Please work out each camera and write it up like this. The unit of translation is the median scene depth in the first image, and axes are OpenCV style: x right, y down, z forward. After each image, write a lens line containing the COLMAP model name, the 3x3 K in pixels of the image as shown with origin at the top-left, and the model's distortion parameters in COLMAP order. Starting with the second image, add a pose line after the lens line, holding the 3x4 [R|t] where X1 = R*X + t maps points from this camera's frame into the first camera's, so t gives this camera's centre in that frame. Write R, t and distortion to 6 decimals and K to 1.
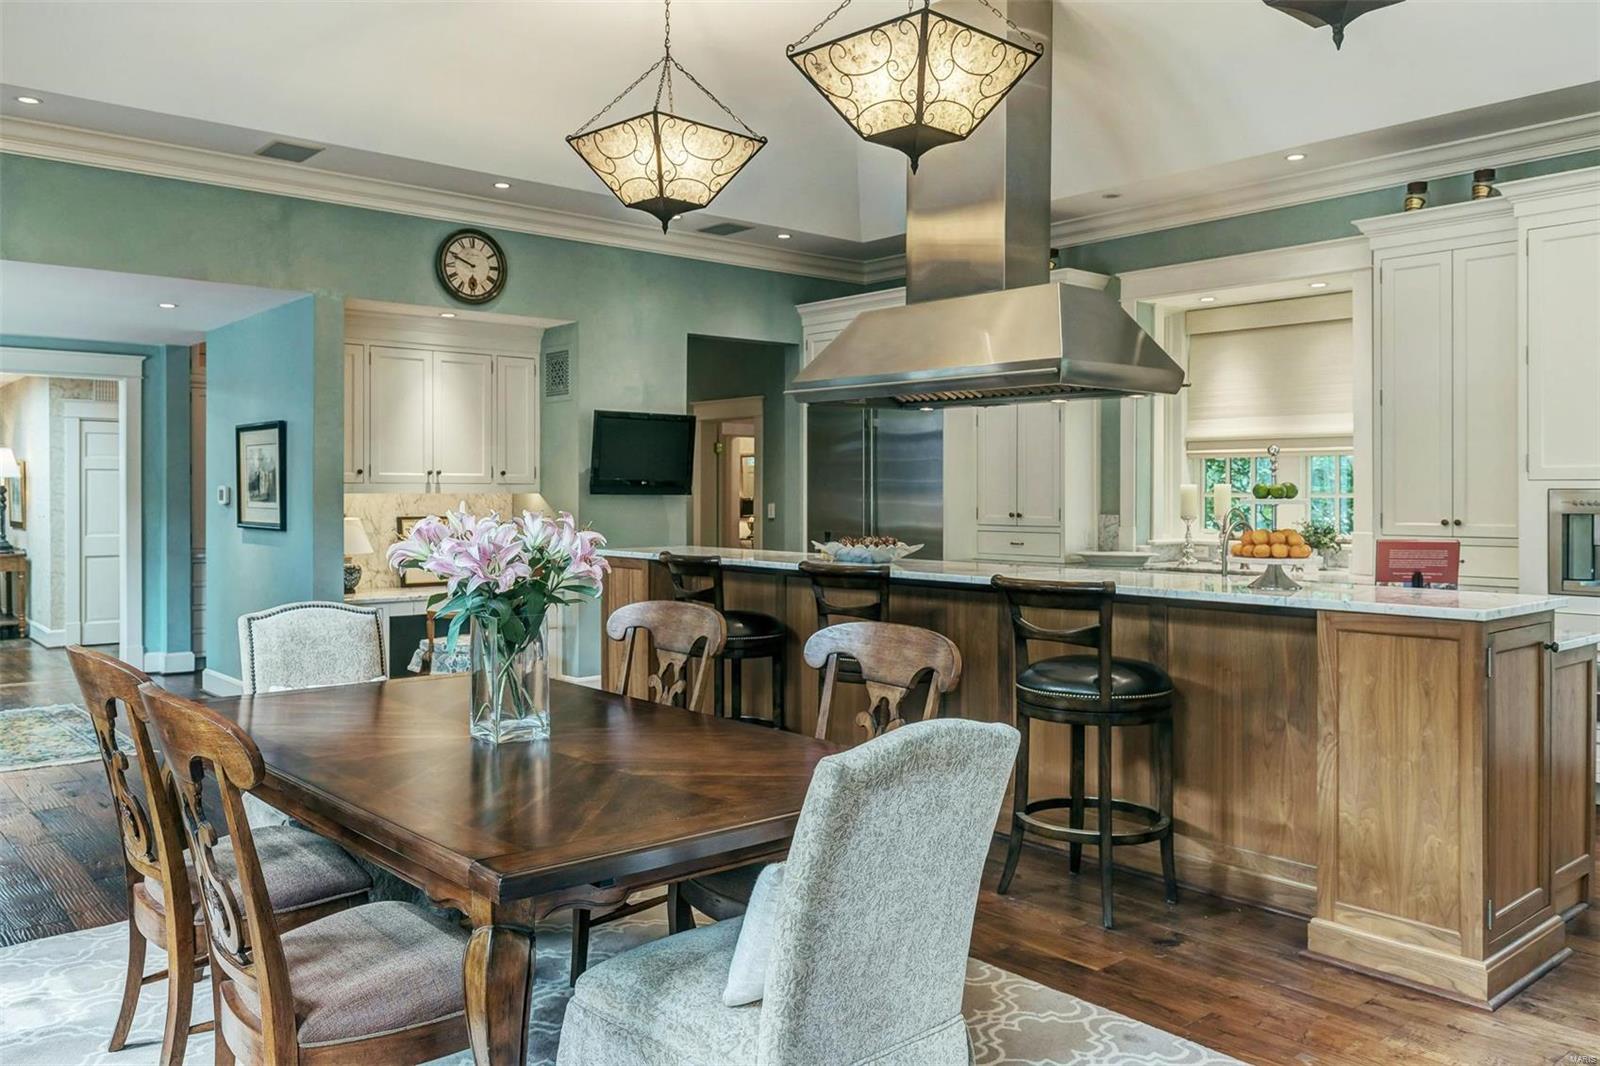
lens RADIAL K [[1243.2, 0, 800.0], [0, 1243.2, 533.0], [0, 0, 1]] dist [0.007531, -0.001186]
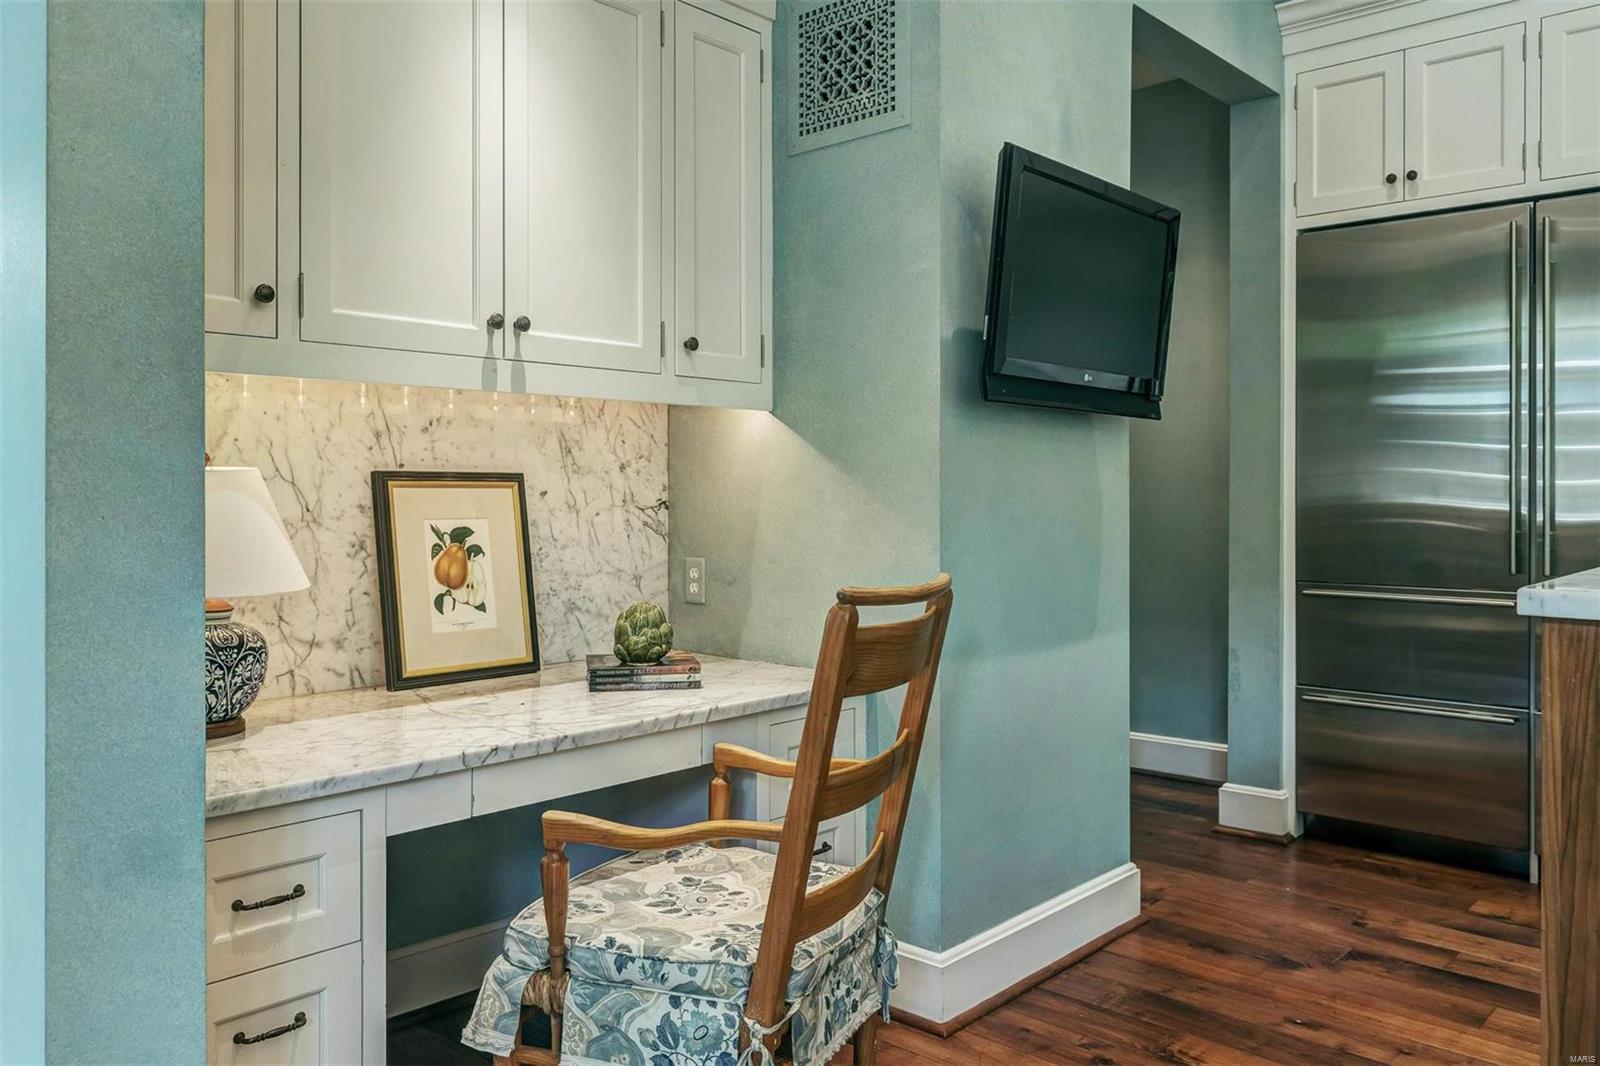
lens RADIAL K [[1214.0, 0, 800.0], [0, 1214.0, 533.0], [0, 0, 1]] dist [-0.012651, -0.003854]
pose [[0.993775, -0.002213, 0.111382, -0.251446], [0.002179, 0.999998, 0.000425, 0.003176], [-0.111382, -0.000180, 0.993778, 0.681872]]
